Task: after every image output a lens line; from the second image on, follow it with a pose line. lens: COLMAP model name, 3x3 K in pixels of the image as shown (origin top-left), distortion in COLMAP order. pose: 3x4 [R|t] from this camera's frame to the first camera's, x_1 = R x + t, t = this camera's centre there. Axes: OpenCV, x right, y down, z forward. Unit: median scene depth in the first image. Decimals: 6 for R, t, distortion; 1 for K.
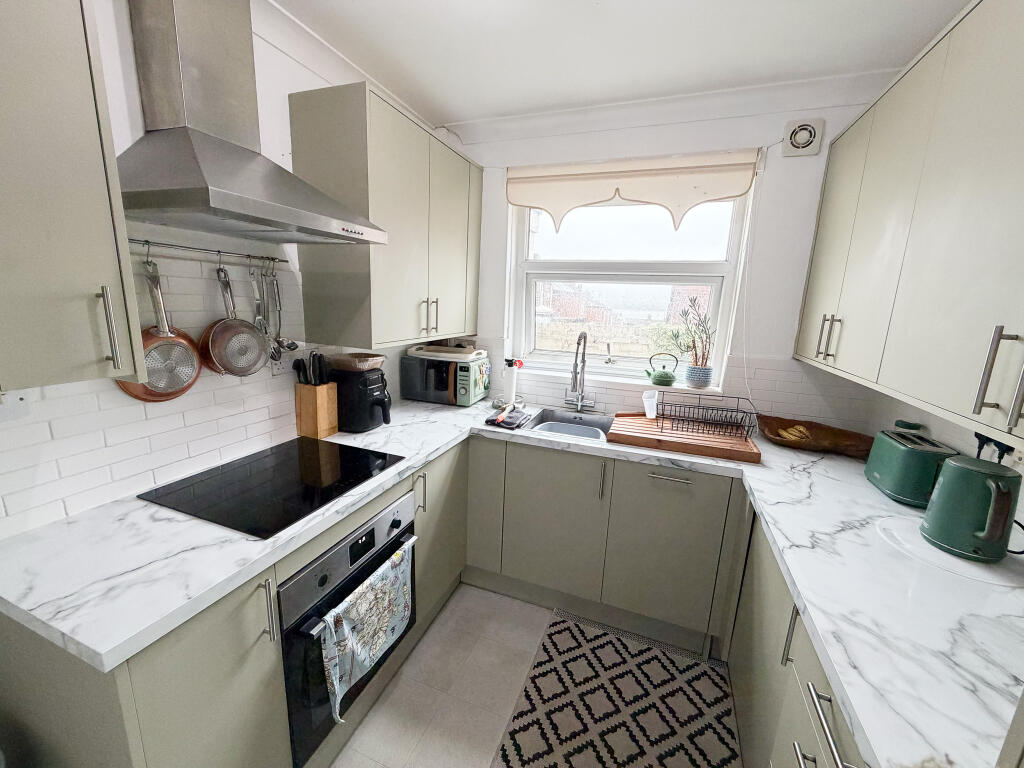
lens RADIAL K [[406.7, 0, 511.1], [0, 406.7, 382.7], [0, 0, 1]] dist [-0.001913, 0.000249]
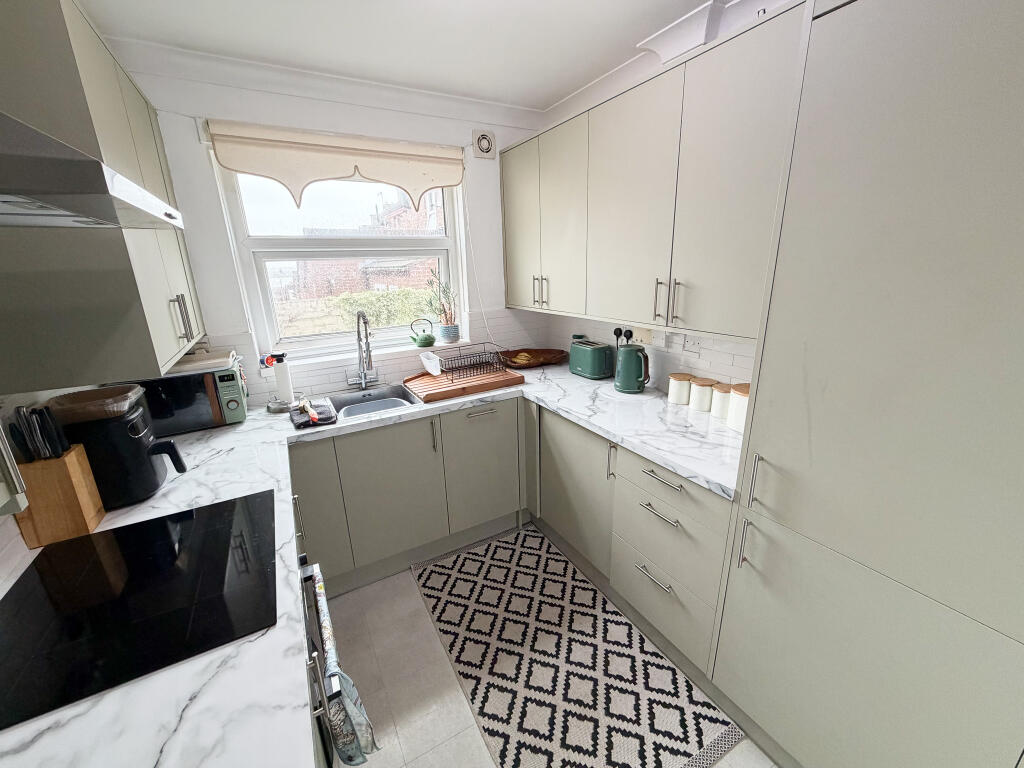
lens RADIAL K [[406.7, 0, 509.5], [0, 406.7, 382.1], [0, 0, 1]] dist [-0.001913, 0.000249]
pose [[0.636844, -0.270097, 0.722134, -0.419228], [0.207686, 0.962105, 0.176696, -0.063509], [-0.742493, 0.037449, 0.668806, 0.062160]]
